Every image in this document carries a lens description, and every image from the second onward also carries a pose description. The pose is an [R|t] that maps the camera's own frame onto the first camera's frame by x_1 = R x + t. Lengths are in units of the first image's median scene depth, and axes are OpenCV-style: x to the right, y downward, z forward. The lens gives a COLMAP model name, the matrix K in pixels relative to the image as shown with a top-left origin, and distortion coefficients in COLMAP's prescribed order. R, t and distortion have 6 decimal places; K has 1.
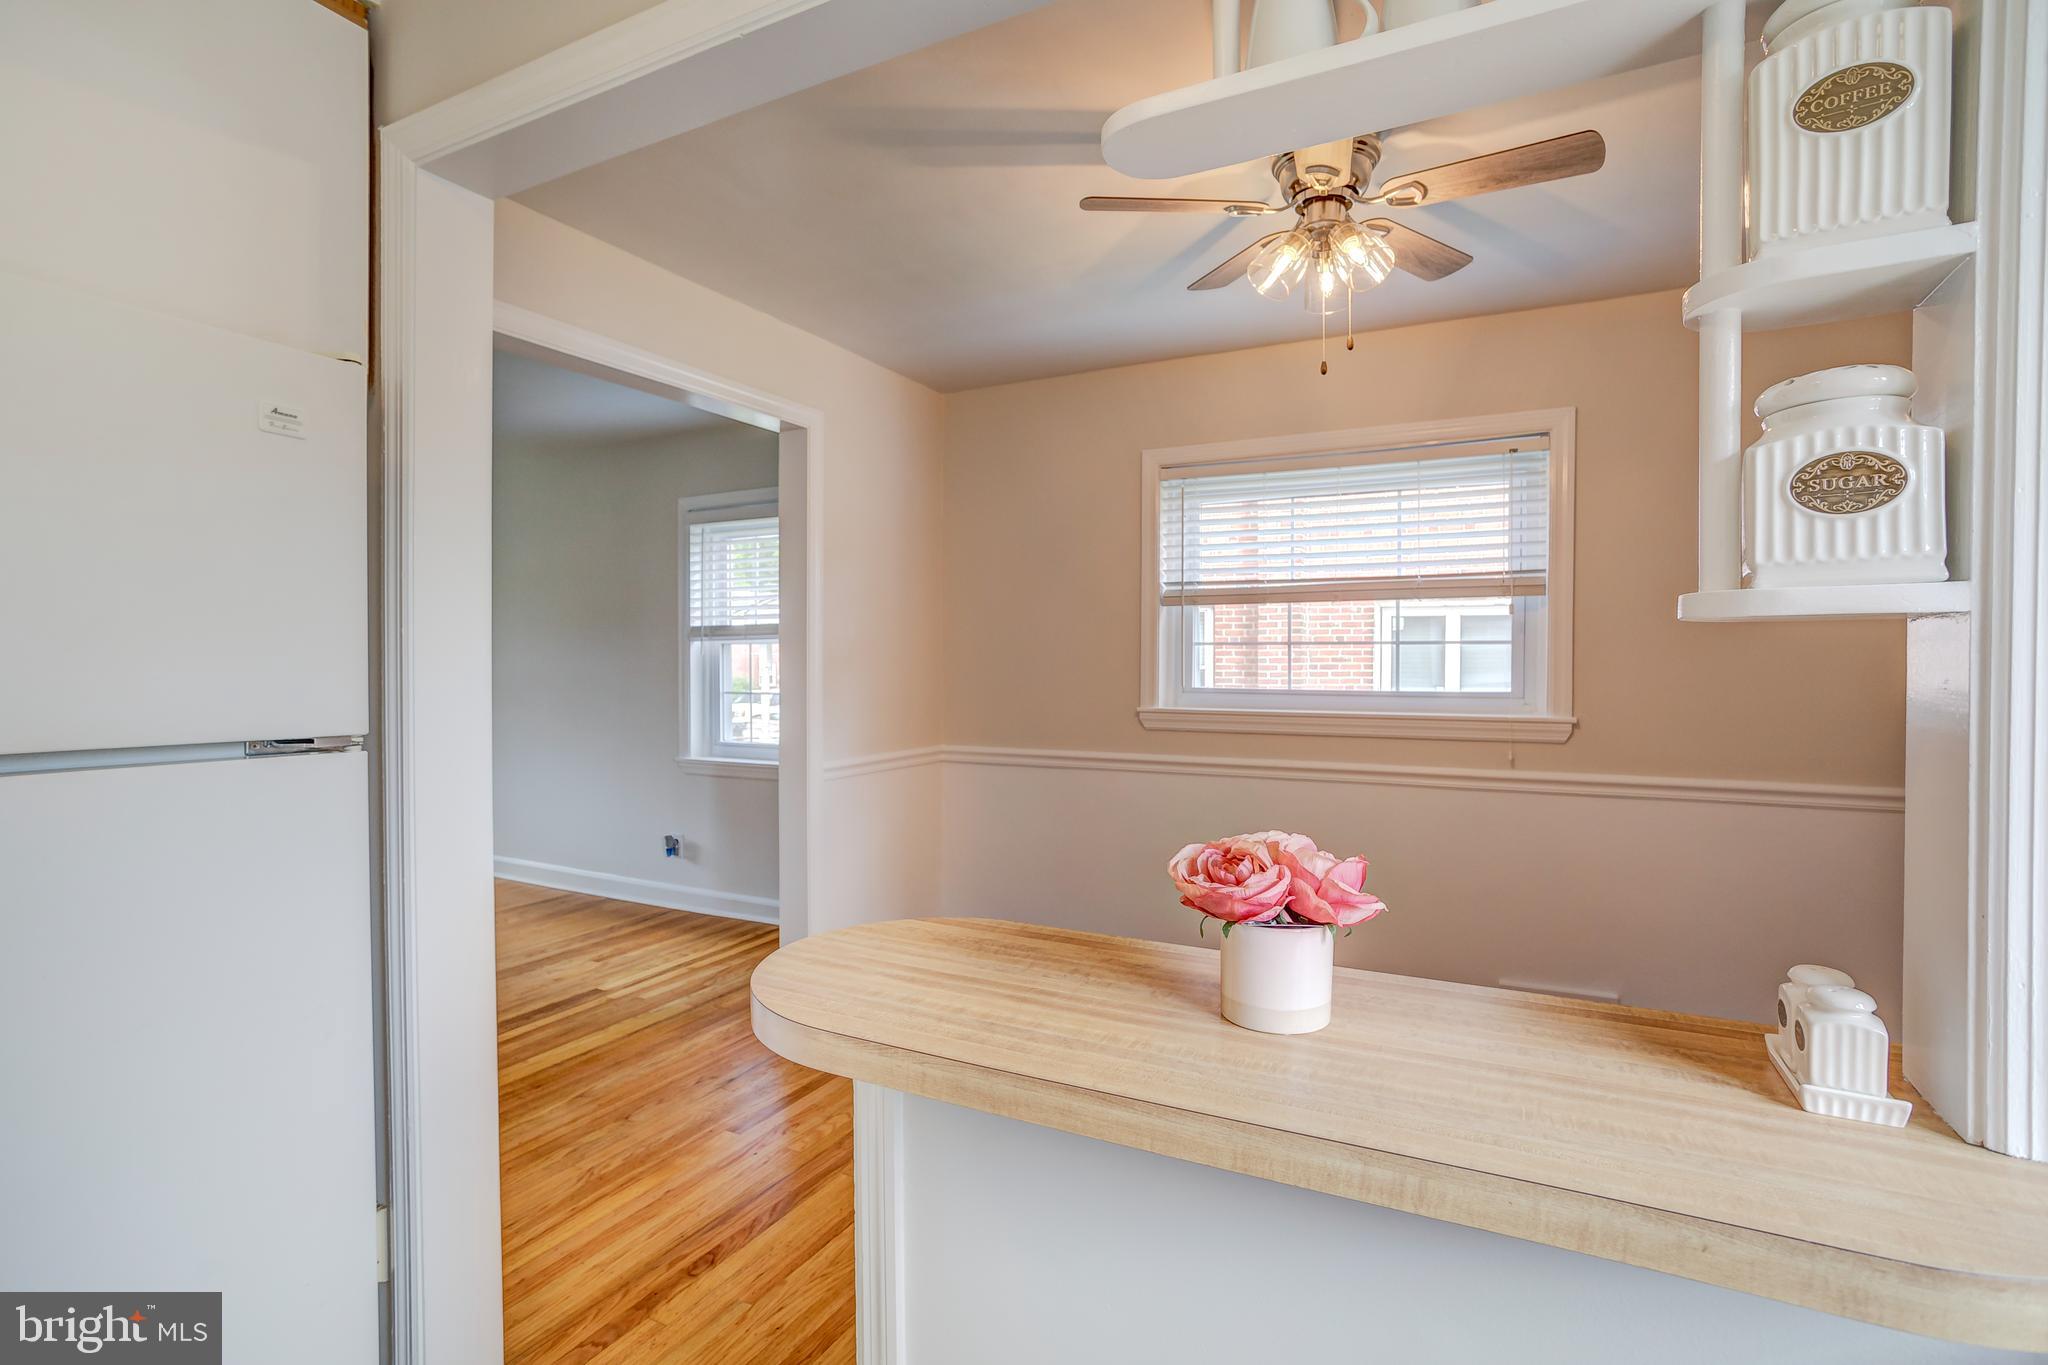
lens RADIAL K [[987.6, 0, 1018.3], [0, 987.6, 675.7], [0, 0, 1]] dist [-0.051871, 0.033298]
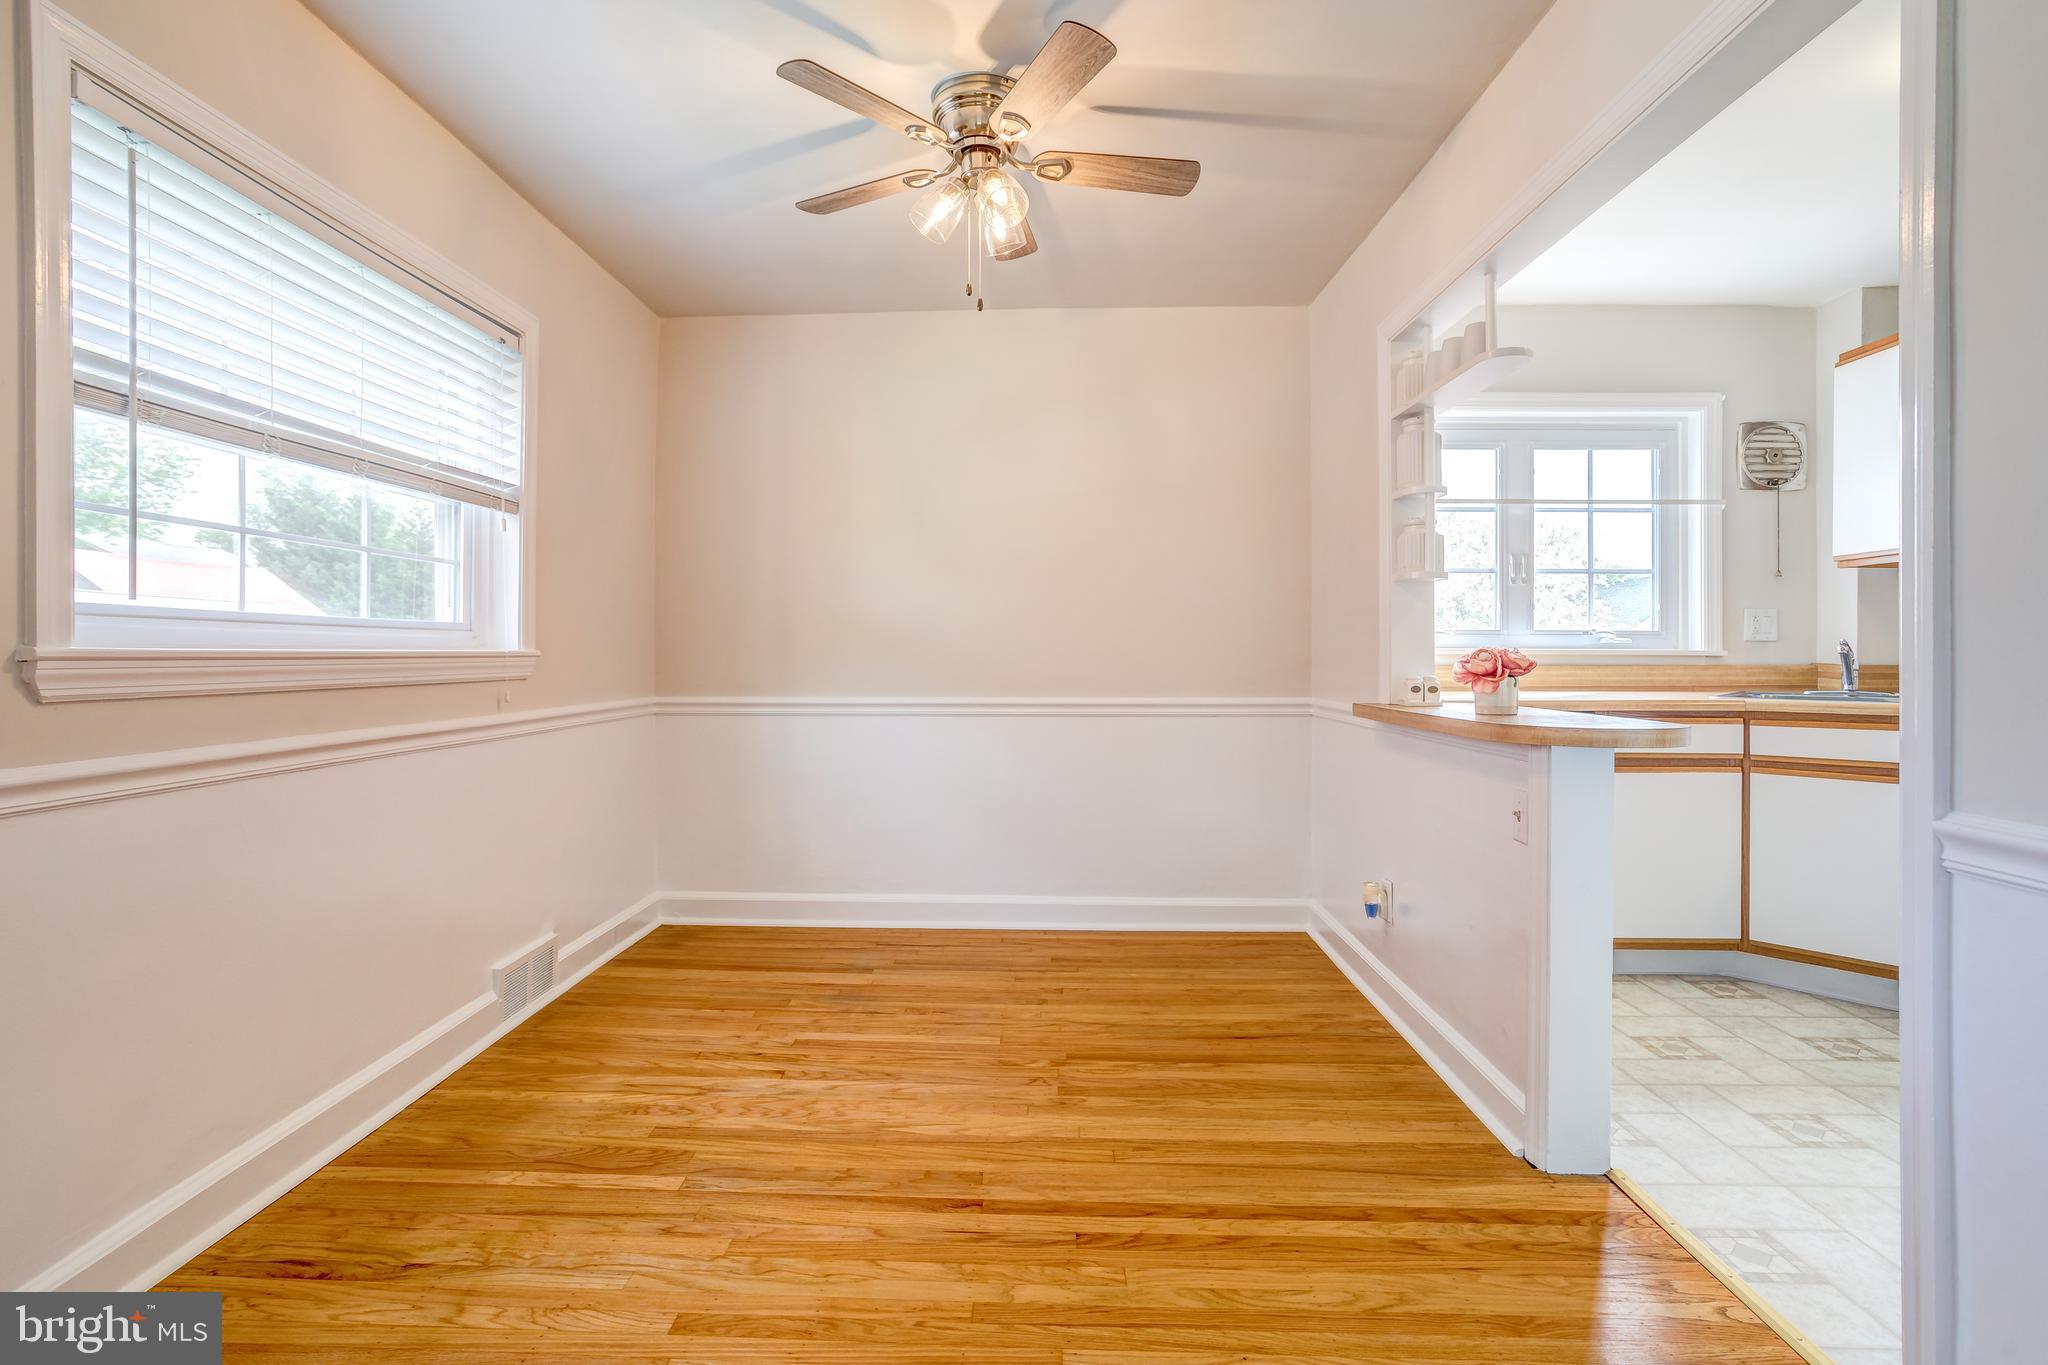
lens RADIAL K [[991.1, 0, 1003.0], [0, 991.1, 644.5], [0, 0, 1]] dist [-0.059243, 0.034573]
pose [[-0.424259, 0.004773, 0.905528, -0.447619], [0.010389, 0.999946, -0.000404, 0.041269], [-0.905481, 0.009237, -0.424285, 0.950259]]
